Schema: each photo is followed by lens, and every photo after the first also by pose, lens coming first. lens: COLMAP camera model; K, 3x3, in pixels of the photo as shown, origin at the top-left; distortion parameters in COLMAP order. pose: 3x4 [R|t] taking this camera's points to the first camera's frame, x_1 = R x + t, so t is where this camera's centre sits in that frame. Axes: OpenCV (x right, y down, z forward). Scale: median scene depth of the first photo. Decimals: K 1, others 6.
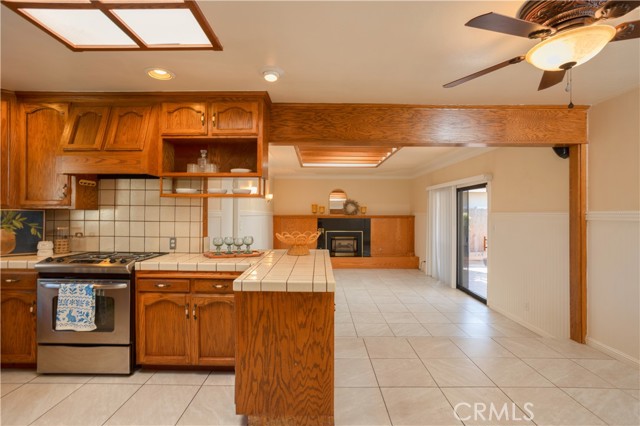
lens RADIAL K [[309.6, 0, 319.5], [0, 309.6, 212.3], [0, 0, 1]] dist [-0.023159, 0.010541]
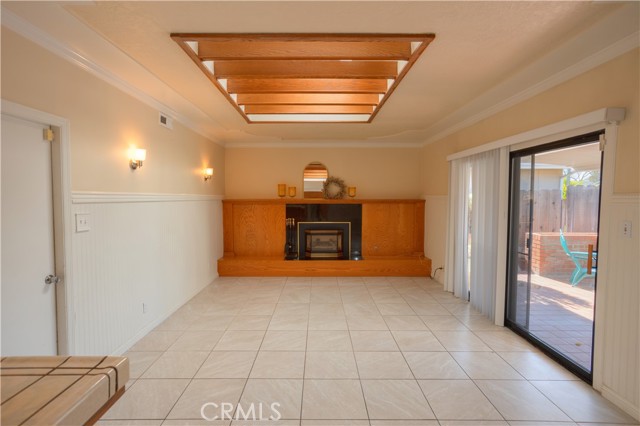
lens RADIAL K [[309.6, 0, 315.4], [0, 309.6, 211.0], [0, 0, 1]] dist [-0.023159, 0.010541]
pose [[0.999976, -0.002209, -0.006536, 0.065316], [0.002526, 0.998801, 0.048882, 0.001179], [0.006420, -0.048897, 0.998783, 0.302941]]
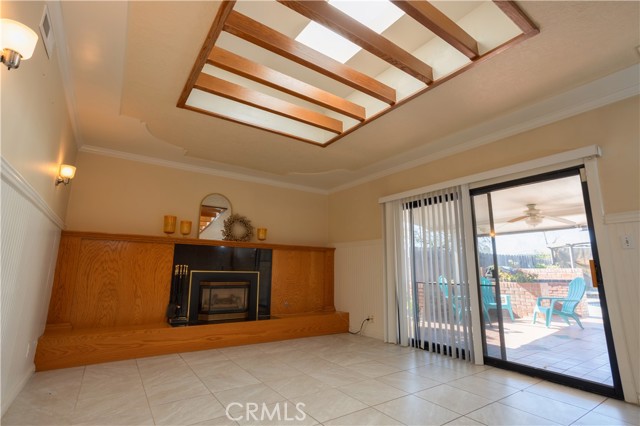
lens RADIAL K [[309.6, 0, 320.4], [0, 309.6, 209.4], [0, 0, 1]] dist [-0.023159, 0.010541]
pose [[0.828026, 0.116033, 0.548552, -0.090774], [-0.011928, 0.981776, -0.189665, 0.056004], [-0.560563, 0.150505, 0.814321, 0.469560]]
